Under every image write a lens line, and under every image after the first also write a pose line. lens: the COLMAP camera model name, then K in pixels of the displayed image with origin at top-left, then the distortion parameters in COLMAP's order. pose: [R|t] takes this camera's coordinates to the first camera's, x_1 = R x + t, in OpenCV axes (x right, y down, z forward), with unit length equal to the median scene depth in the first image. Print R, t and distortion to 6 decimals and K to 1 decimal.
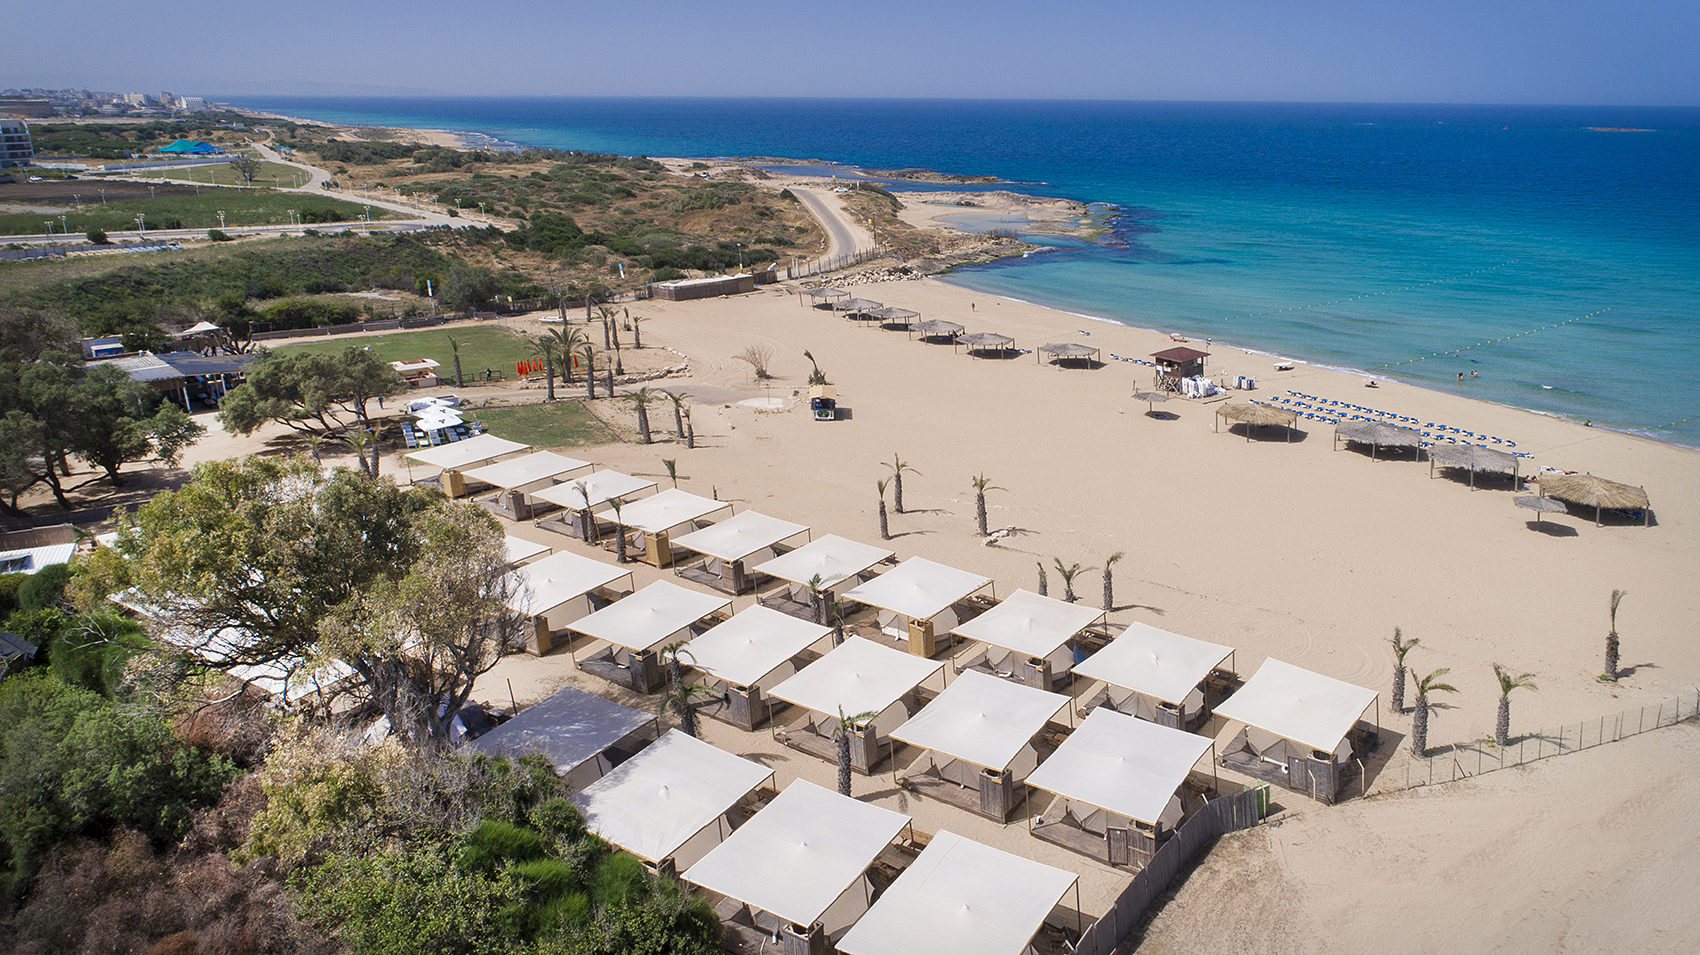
lens RADIAL K [[1236.8, 0, 850.0], [0, 1236.8, 477.5], [0, 0, 1]] dist [-0.000899, -0.001889]
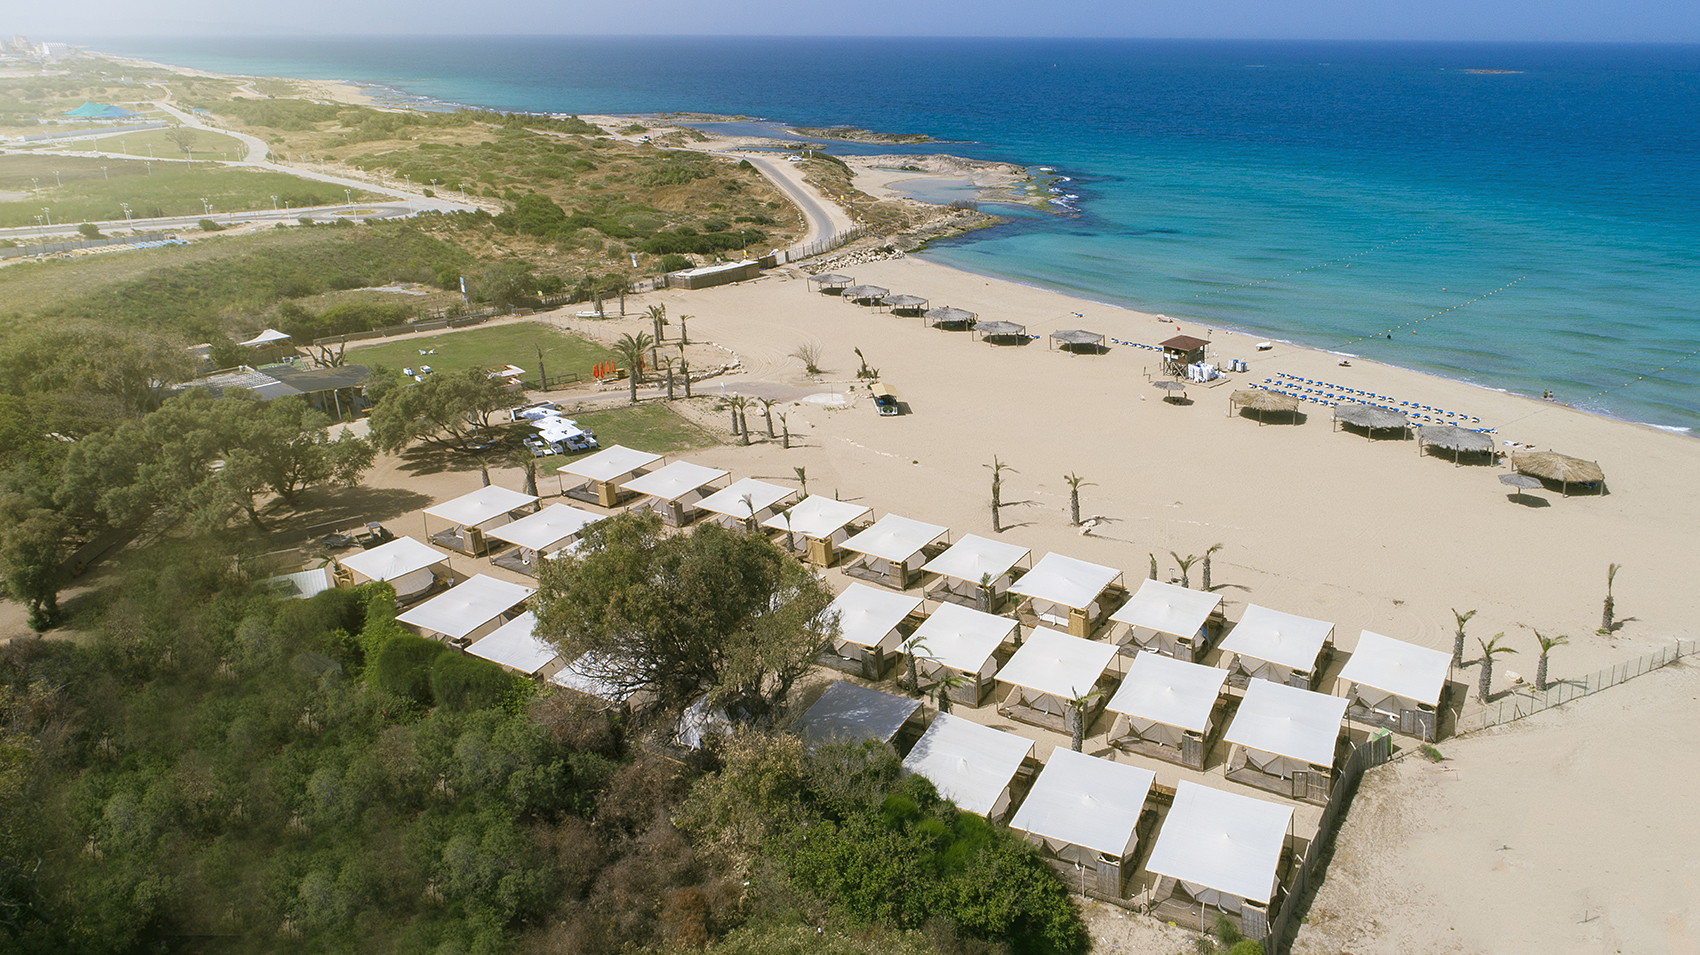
lens RADIAL K [[1236.8, 0, 850.0], [0, 1236.8, 477.5], [0, 0, 1]] dist [-0.000899, -0.001889]
pose [[0.995885, -0.033482, 0.084213, -0.138288], [0.029273, 0.998284, 0.050721, -0.043648], [-0.085766, -0.048047, 0.995156, -0.104477]]
